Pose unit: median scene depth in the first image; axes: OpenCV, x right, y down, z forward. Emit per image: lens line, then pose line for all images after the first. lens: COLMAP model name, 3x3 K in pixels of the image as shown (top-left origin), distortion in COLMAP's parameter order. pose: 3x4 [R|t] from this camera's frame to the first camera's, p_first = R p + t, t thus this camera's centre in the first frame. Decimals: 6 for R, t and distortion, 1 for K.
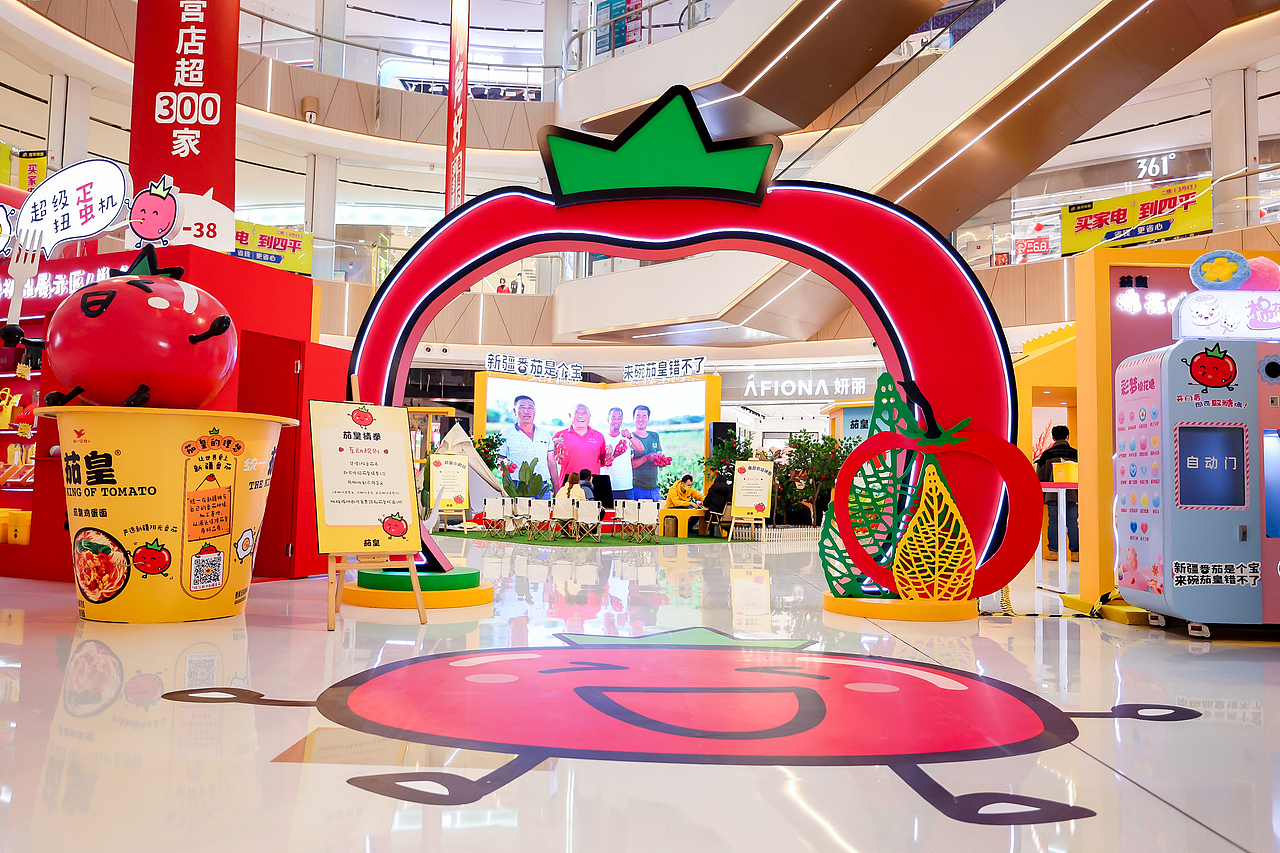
lens RADIAL K [[971.4, 0, 643.0], [0, 971.4, 423.3], [0, 0, 1]] dist [0.007682, 0.010698]
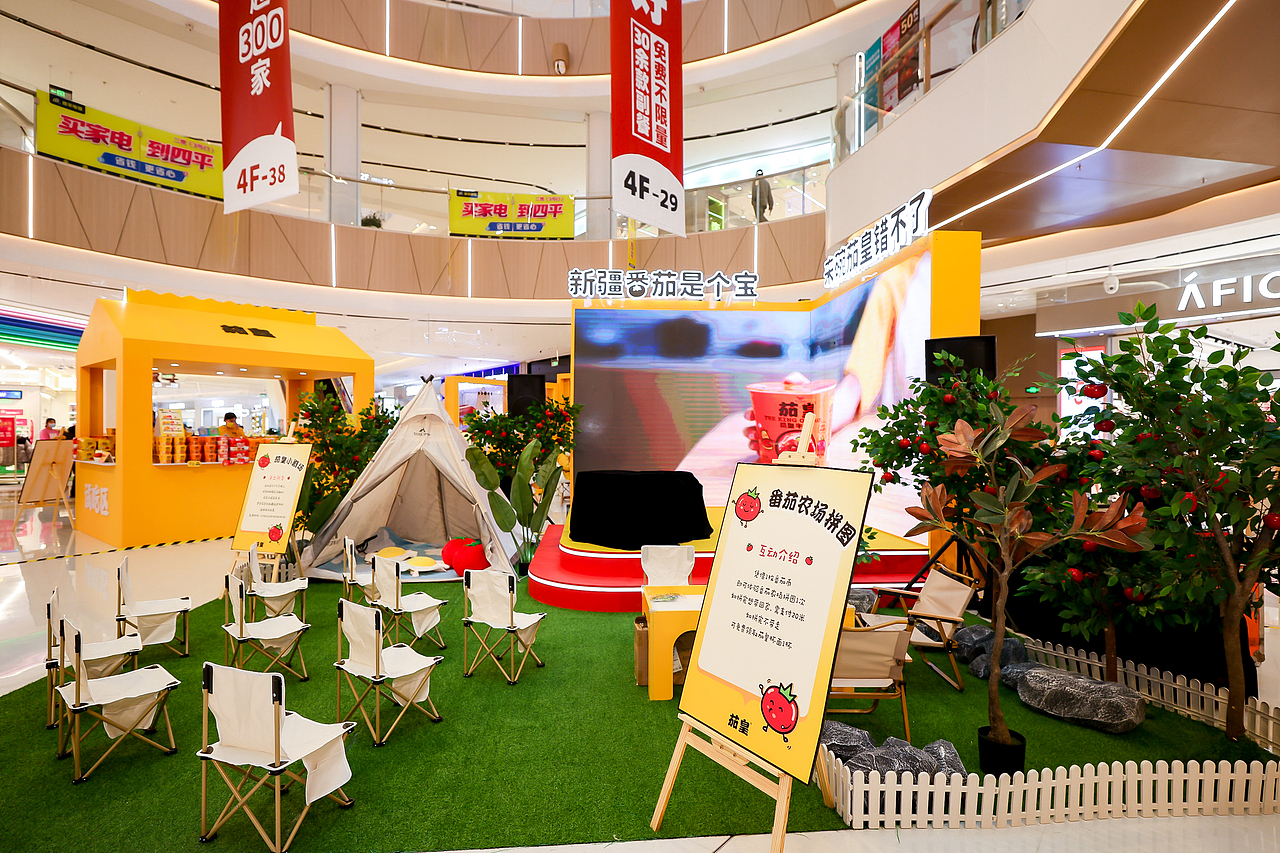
lens RADIAL K [[689.7, 0, 636.2], [0, 689.7, 428.5], [0, 0, 1]] dist [-0.002634, 0.001533]
pose [[0.794137, -0.028600, -0.607065, 0.147973], [0.059332, 0.997769, 0.030610, 0.019374], [0.604835, -0.060327, 0.794062, 0.702714]]
